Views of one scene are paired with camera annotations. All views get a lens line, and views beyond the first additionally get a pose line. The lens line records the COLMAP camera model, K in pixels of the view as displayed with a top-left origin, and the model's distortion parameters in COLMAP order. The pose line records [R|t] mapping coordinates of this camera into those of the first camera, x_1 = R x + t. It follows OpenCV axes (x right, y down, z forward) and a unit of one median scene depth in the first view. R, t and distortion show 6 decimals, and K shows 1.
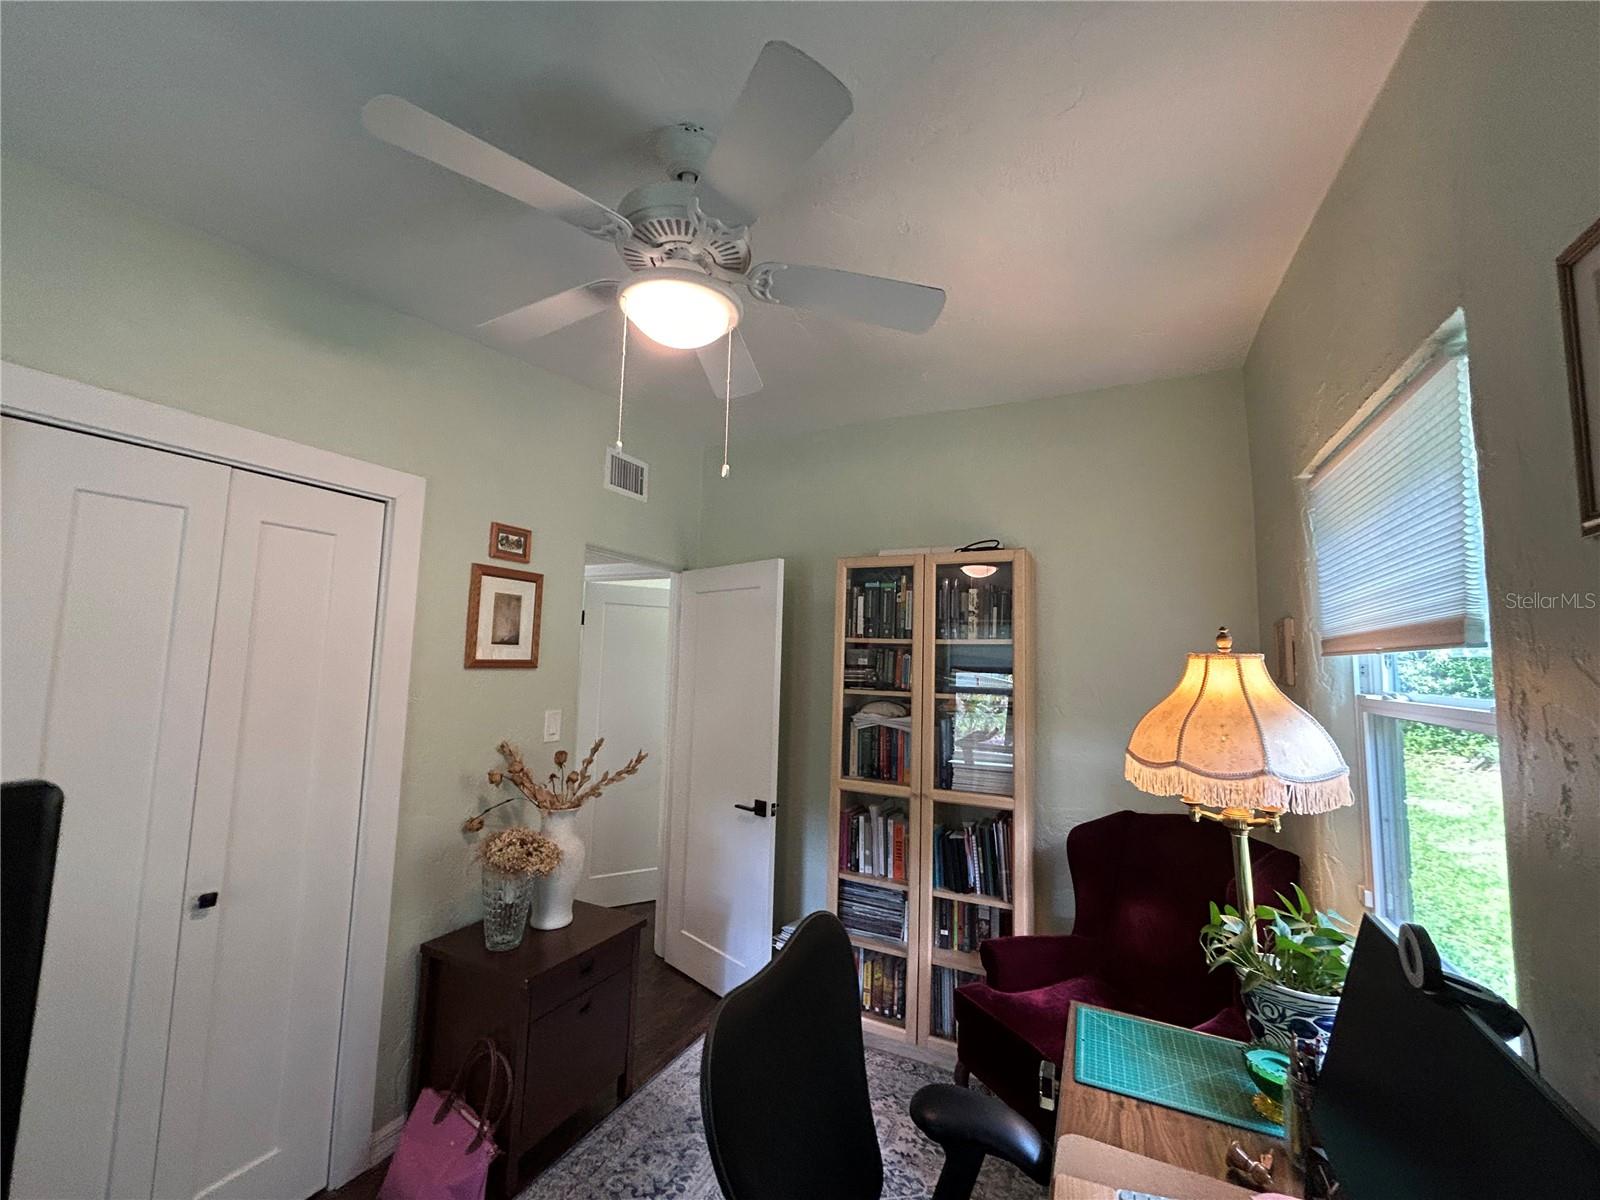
lens RADIAL K [[645.8, 0, 804.9], [0, 645.8, 605.4], [0, 0, 1]] dist [-0.001610, 0.001018]
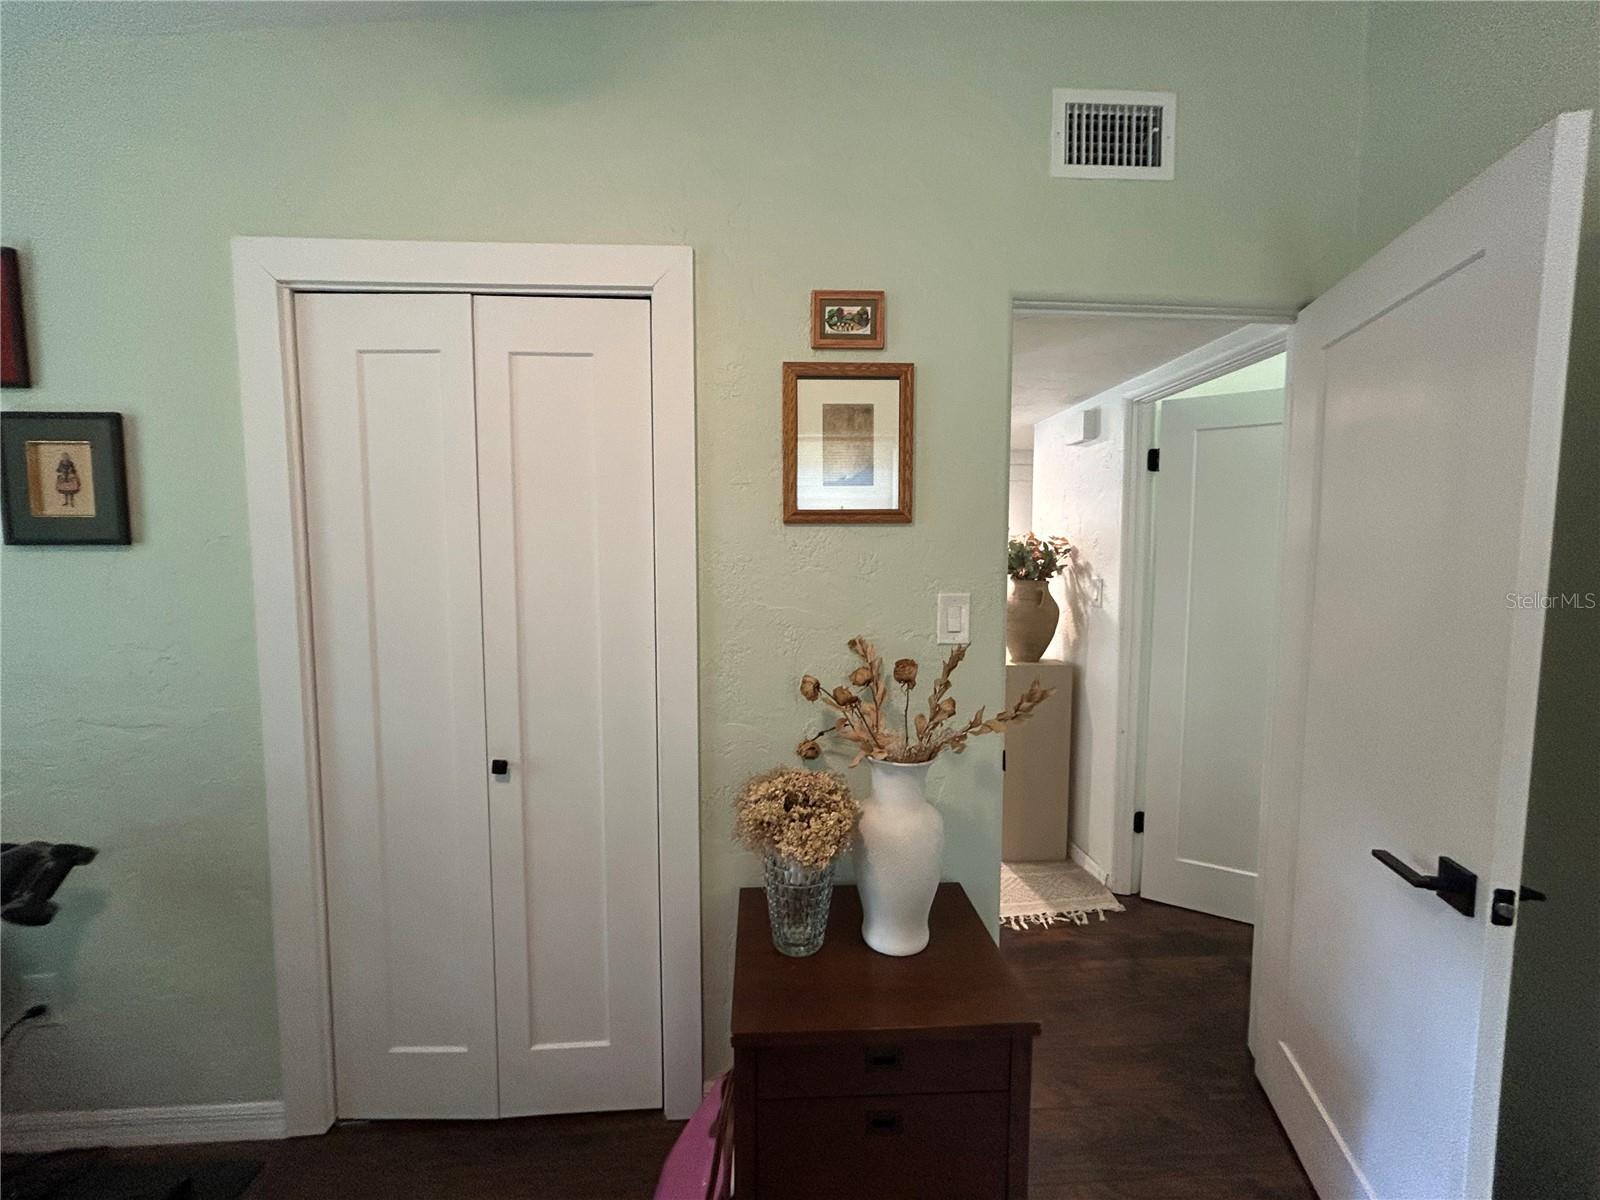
lens RADIAL K [[645.8, 0, 795.8], [0, 645.8, 603.7], [0, 0, 1]] dist [-0.001610, 0.001018]
pose [[0.479418, 0.040414, -0.876655, 0.072979], [0.092508, 0.991046, 0.096278, 0.108219], [0.872697, -0.127255, 0.471387, 0.627817]]
